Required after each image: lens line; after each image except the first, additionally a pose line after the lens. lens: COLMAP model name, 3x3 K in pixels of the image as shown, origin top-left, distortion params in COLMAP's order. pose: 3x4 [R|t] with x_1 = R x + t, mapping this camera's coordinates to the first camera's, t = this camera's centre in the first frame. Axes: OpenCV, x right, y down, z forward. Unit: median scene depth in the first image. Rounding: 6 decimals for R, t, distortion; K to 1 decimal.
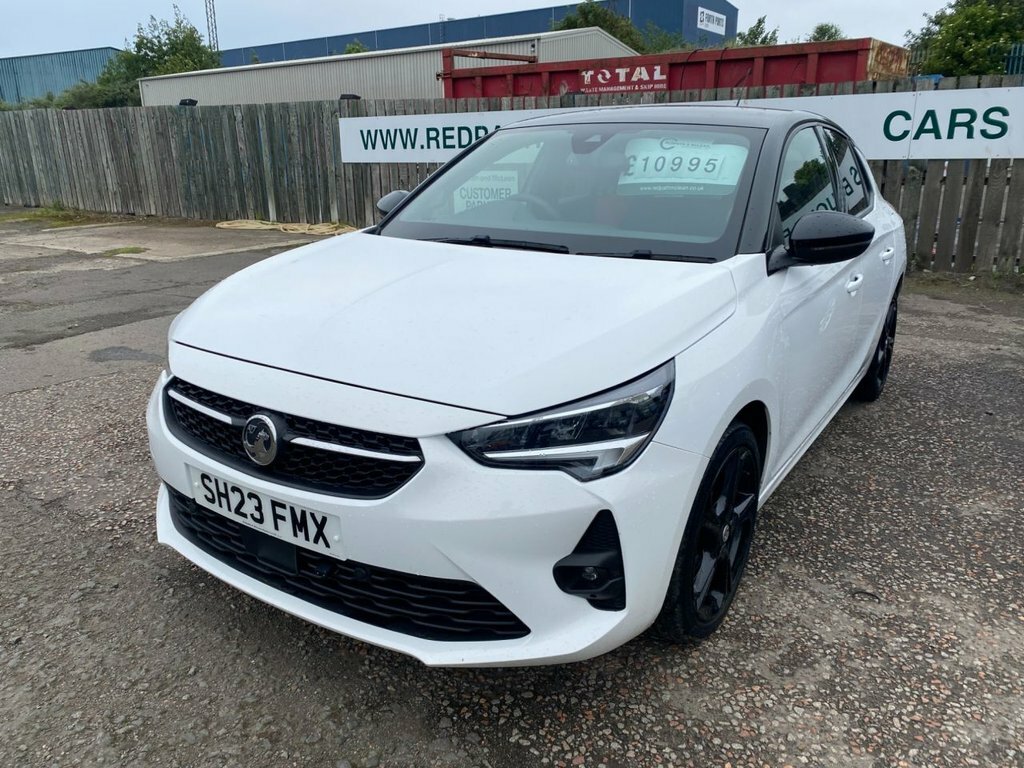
lens RADIAL K [[780.1, 0, 514.3], [0, 780.1, 390.9], [0, 0, 1]] dist [0.026419, -0.006016]
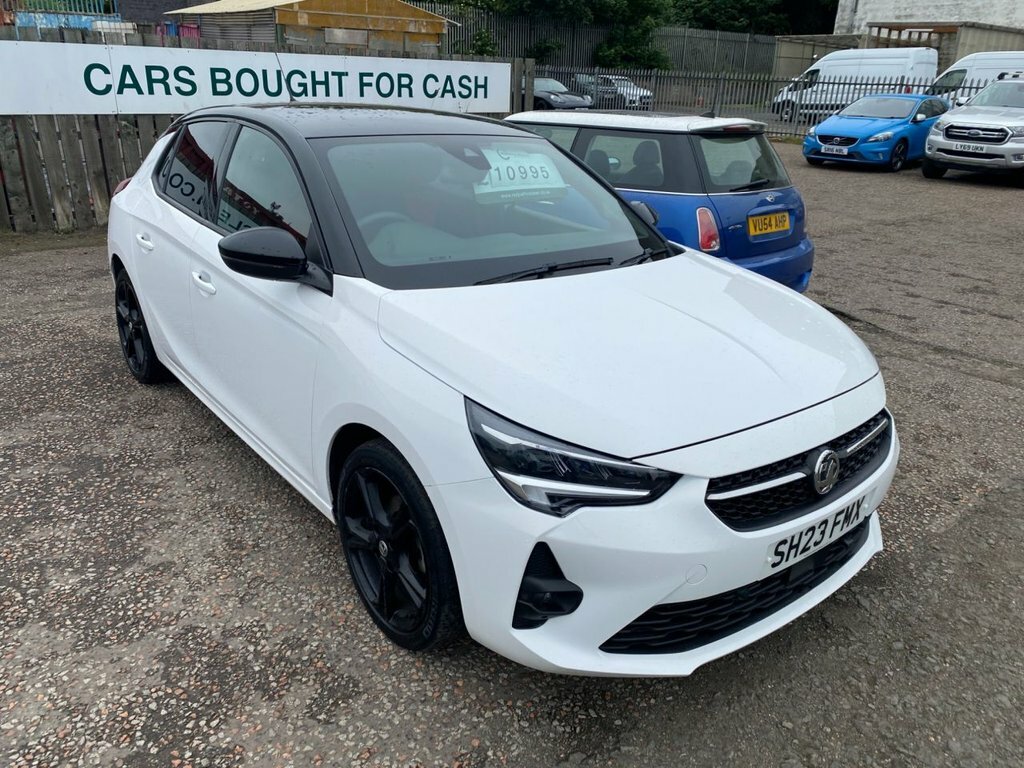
lens RADIAL K [[785.3, 0, 500.3], [0, 785.3, 379.6], [0, 0, 1]] dist [0.023958, -0.012561]
pose [[0.317530, -0.324479, 0.891004, -0.361232], [0.251464, 0.934804, 0.250815, -0.116772], [-0.914298, 0.144414, 0.378423, 0.243750]]
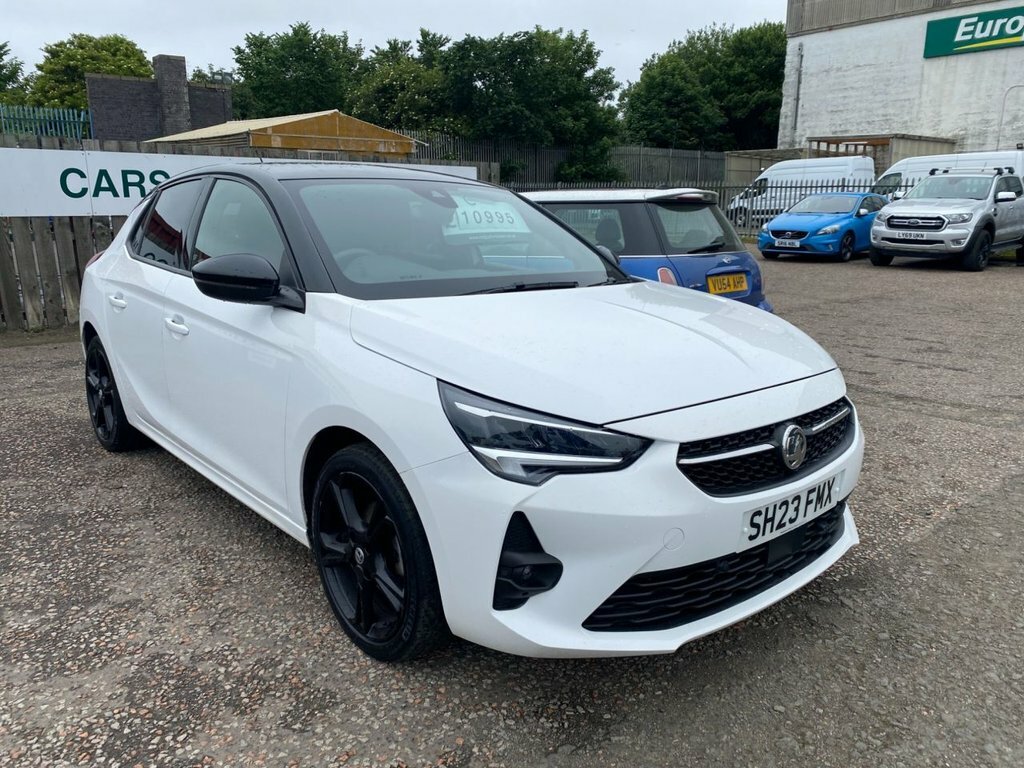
lens RADIAL K [[784.7, 0, 512.0], [0, 784.7, 384.0], [0, 0, 1]] dist [0.029646, -0.020231]
pose [[0.266494, -0.209956, 0.940691, -0.377601], [0.283006, 0.950011, 0.131862, -0.074489], [-0.921352, 0.231080, 0.312591, 0.248340]]
